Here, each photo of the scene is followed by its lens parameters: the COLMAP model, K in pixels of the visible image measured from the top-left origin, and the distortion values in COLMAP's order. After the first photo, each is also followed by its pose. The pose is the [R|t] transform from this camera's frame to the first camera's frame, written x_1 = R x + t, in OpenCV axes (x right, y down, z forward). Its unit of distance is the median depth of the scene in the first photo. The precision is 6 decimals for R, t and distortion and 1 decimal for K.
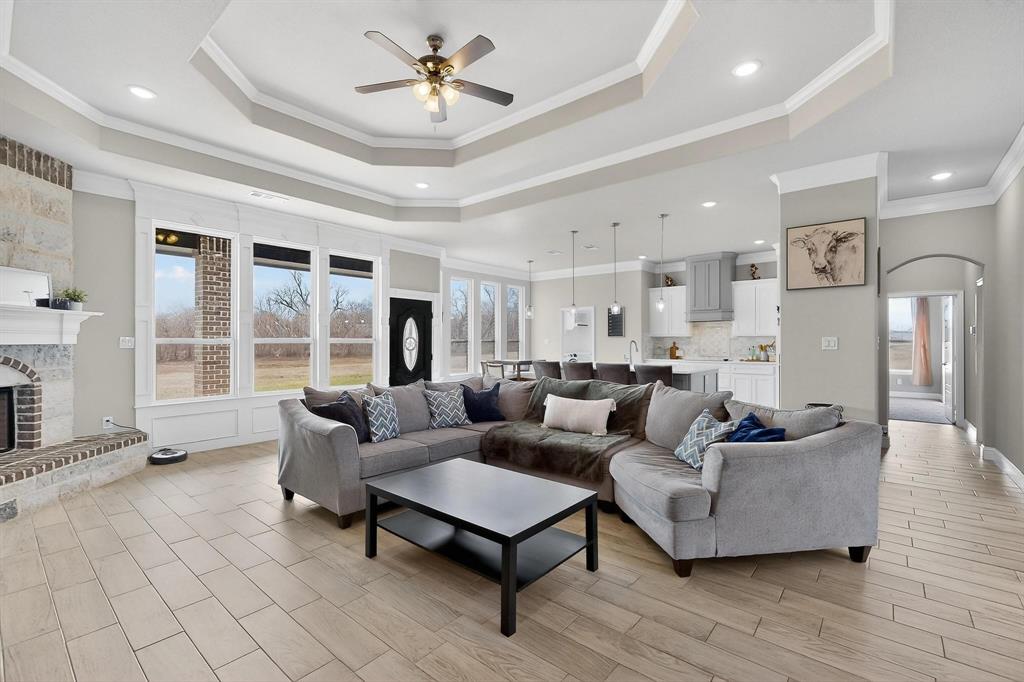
lens RADIAL K [[446.0, 0, 512.1], [0, 446.0, 339.5], [0, 0, 1]] dist [-0.002557, 0.000219]
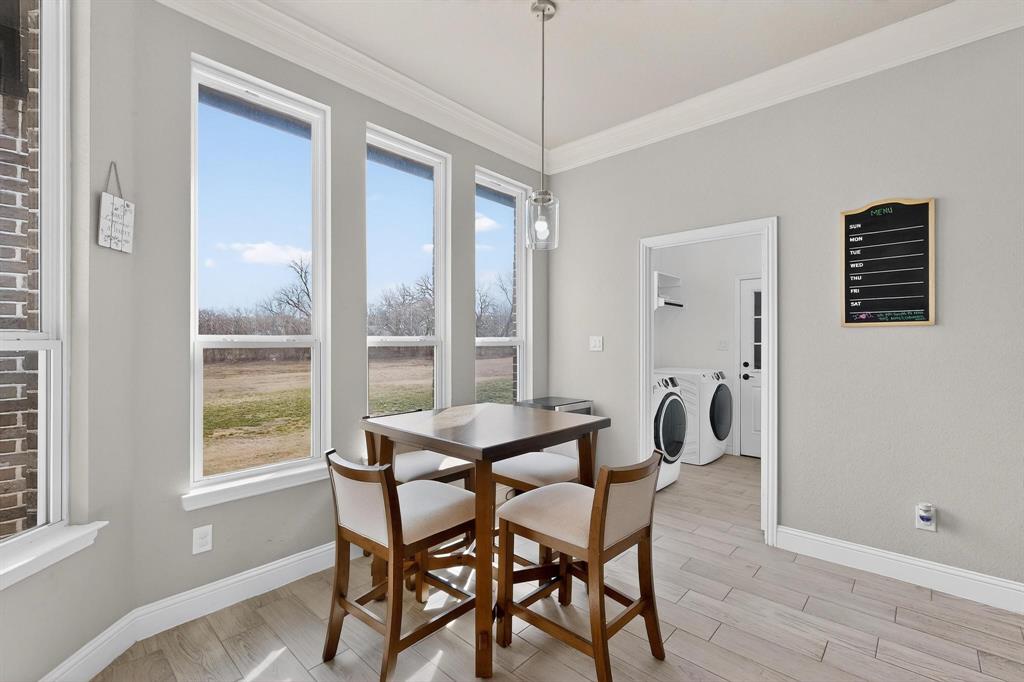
lens RADIAL K [[446.0, 0, 519.2], [0, 446.0, 341.3], [0, 0, 1]] dist [-0.002557, 0.000219]
pose [[0.999554, 0.001613, -0.029831, 0.041266], [-0.001620, 0.999999, -0.000201, 0.004593], [0.029831, 0.000249, 0.999555, 0.942979]]
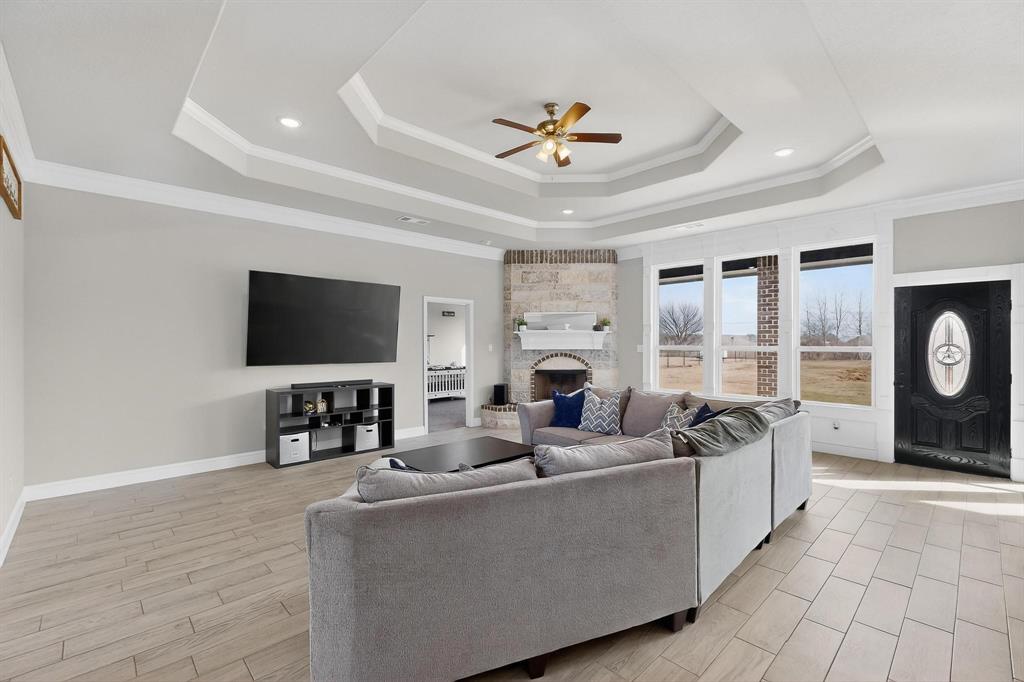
lens RADIAL K [[446.0, 0, 512.5], [0, 446.0, 346.4], [0, 0, 1]] dist [-0.002557, 0.000219]
pose [[-0.111554, 0.006191, -0.993739, 0.468357], [0.002561, 0.999979, 0.005942, -0.007266], [0.993755, -0.001882, -0.111567, 0.454458]]
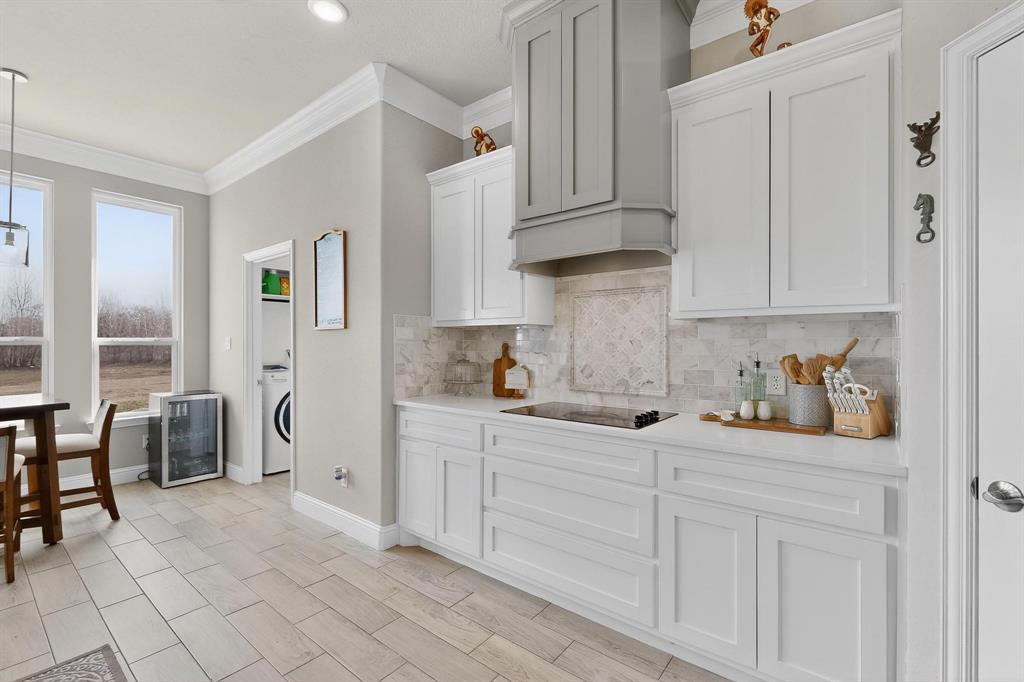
lens RADIAL K [[446.0, 0, 508.7], [0, 446.0, 344.1], [0, 0, 1]] dist [-0.002557, 0.000219]
pose [[0.999702, -0.002319, 0.024311, 0.451107], [0.002140, 0.999970, 0.007382, 0.004667], [-0.024327, -0.007328, 0.999677, 0.858559]]
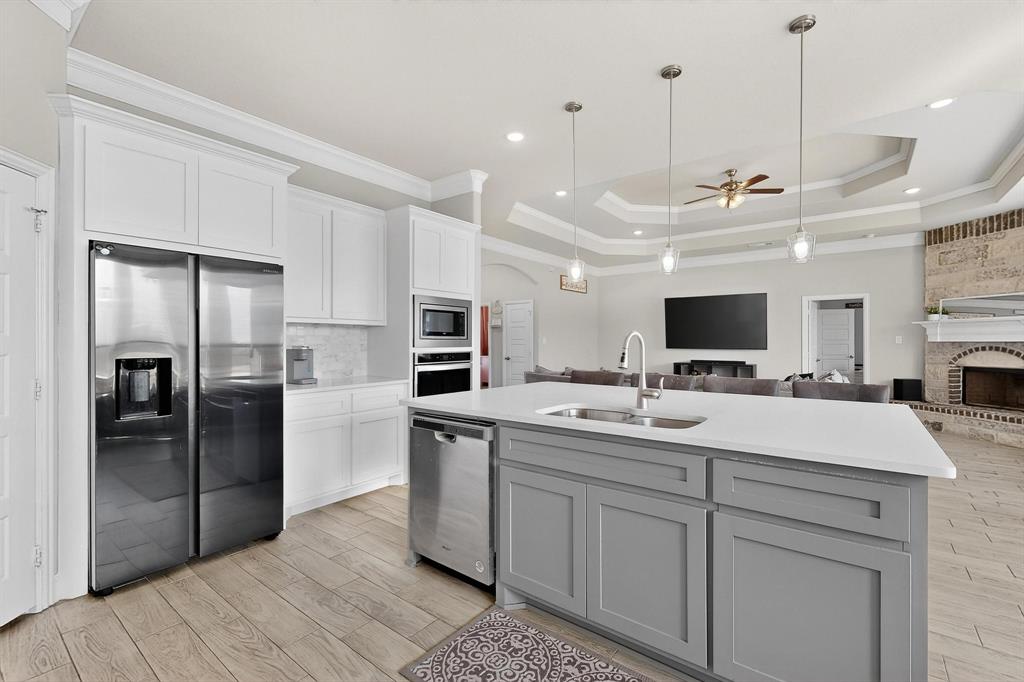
lens RADIAL K [[446.0, 0, 509.6], [0, 446.0, 343.8], [0, 0, 1]] dist [-0.002557, 0.000219]
pose [[-0.999219, -0.002212, -0.039455, 0.346383], [-0.002302, 0.999995, 0.002215, 0.010080], [0.039450, 0.002305, -0.999219, 1.213341]]
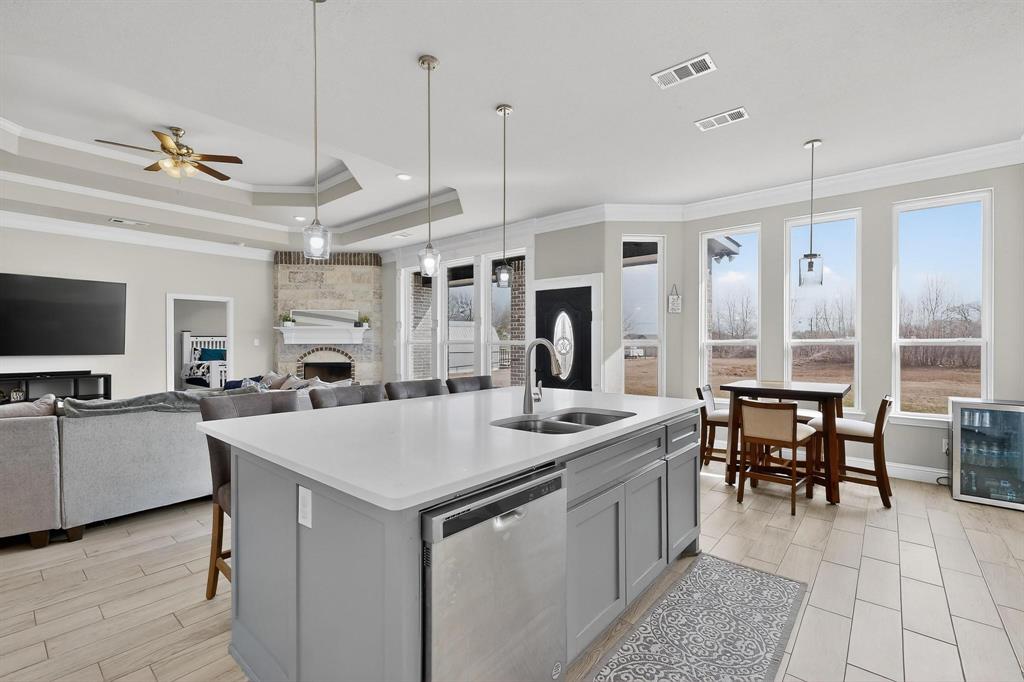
lens RADIAL K [[446.0, 0, 516.1], [0, 446.0, 344.3], [0, 0, 1]] dist [-0.002557, 0.000219]
pose [[0.008456, 0.001546, -0.999963, 0.553654], [0.000911, 0.999998, 0.001554, 0.005483], [0.999964, -0.000924, 0.008454, 0.909495]]
